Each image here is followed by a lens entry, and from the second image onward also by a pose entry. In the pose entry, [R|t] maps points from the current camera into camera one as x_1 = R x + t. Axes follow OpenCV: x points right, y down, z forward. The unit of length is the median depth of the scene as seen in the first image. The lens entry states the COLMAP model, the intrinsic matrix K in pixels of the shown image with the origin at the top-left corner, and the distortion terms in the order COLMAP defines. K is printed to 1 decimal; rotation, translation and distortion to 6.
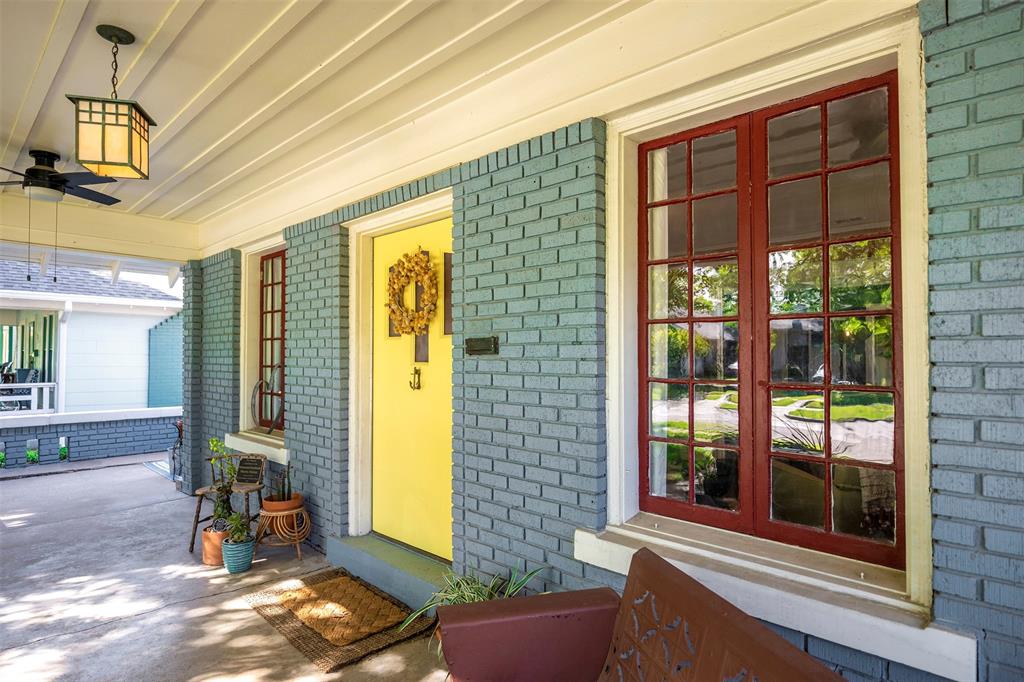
lens RADIAL K [[549.6, 0, 512.0], [0, 549.6, 341.0], [0, 0, 1]] dist [-0.006480, -0.000645]
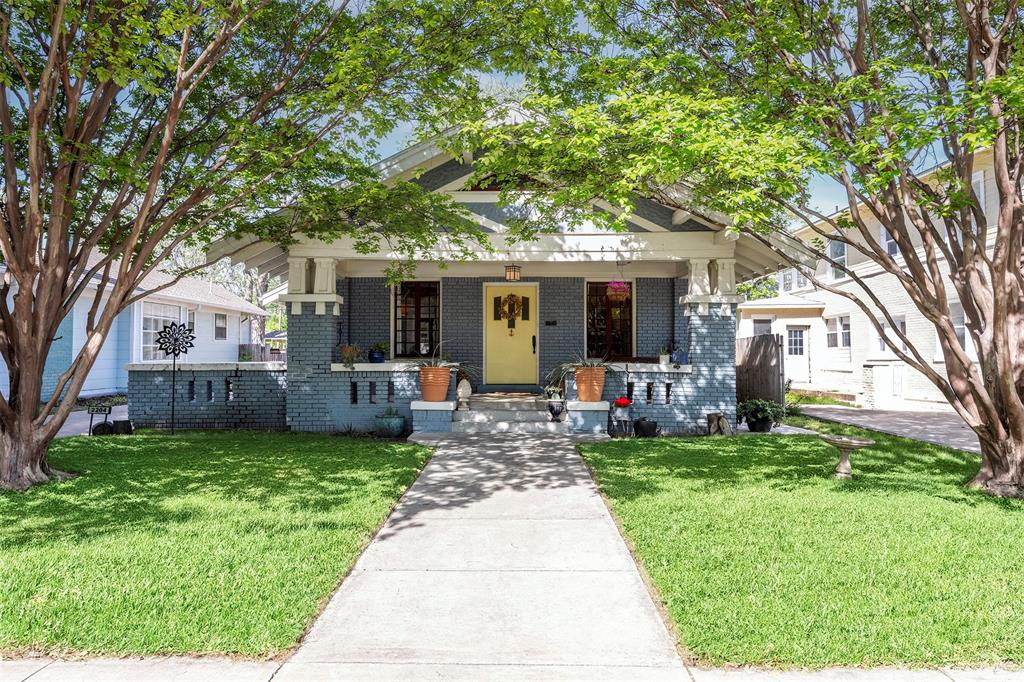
lens RADIAL K [[669.4, 0, 512.0], [0, 669.4, 341.0], [0, 0, 1]] dist [-0.006662, -0.000937]
pose [[0.731147, 0.006748, 0.682186, -3.645077], [-0.017791, 0.999800, 0.009179, 0.100231], [-0.681988, -0.018848, 0.731121, -2.452015]]
